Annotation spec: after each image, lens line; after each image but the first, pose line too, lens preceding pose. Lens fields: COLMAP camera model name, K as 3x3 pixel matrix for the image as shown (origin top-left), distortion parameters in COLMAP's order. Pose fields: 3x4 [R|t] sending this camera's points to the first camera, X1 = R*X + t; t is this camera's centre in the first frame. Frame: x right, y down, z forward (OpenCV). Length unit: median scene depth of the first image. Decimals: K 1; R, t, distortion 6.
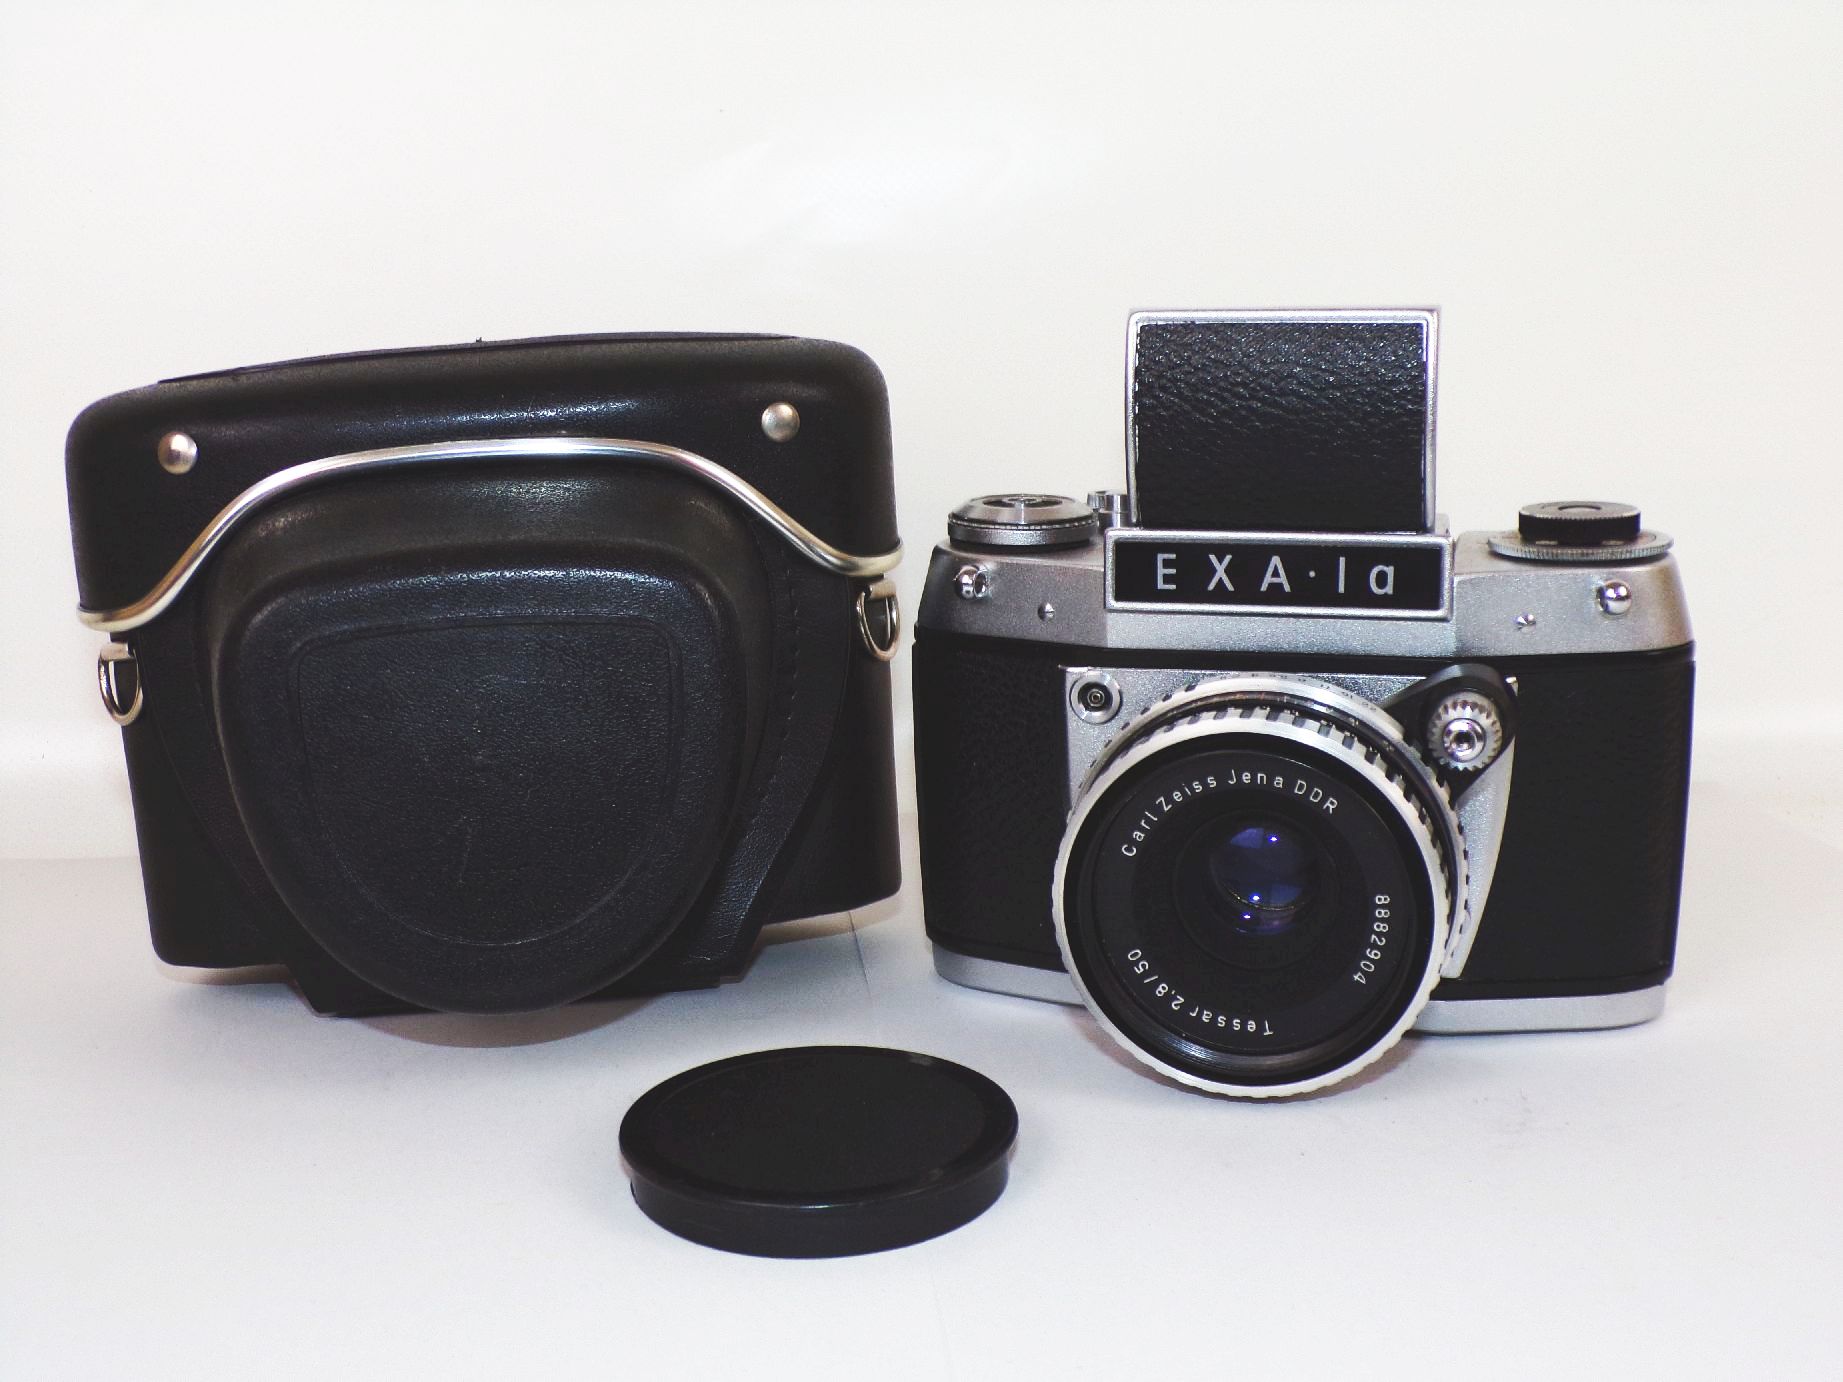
lens RADIAL K [[2236.4, 0, 921.5], [0, 2236.4, 691.0], [0, 0, 1]] dist [-0.016450, -0.025624]
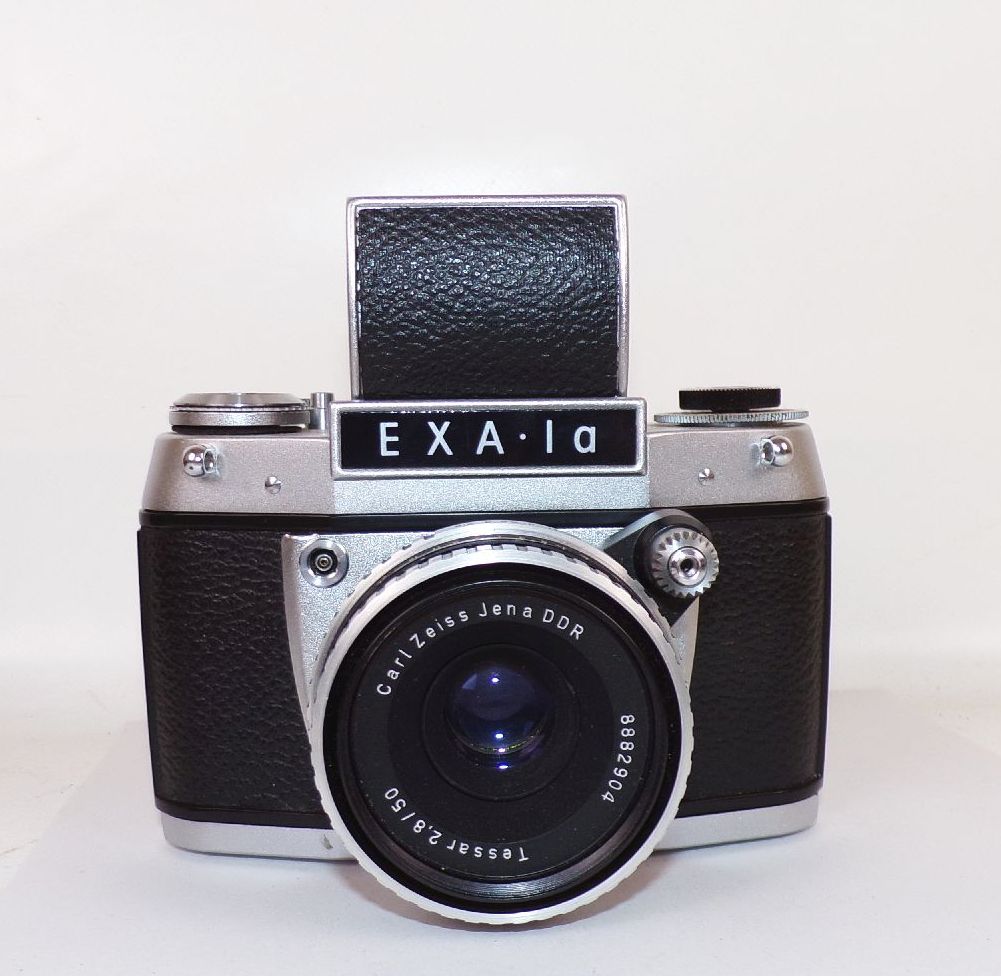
lens RADIAL K [[1432.6, 0, 501.3], [0, 1432.6, 540.9], [0, 0, 1]] dist [0.058436, 0.028528]
pose [[0.955600, -0.024278, 0.293665, -0.044985], [0.053465, 0.994344, -0.091772, 0.063837], [-0.289776, 0.103399, 0.951493, 0.337445]]
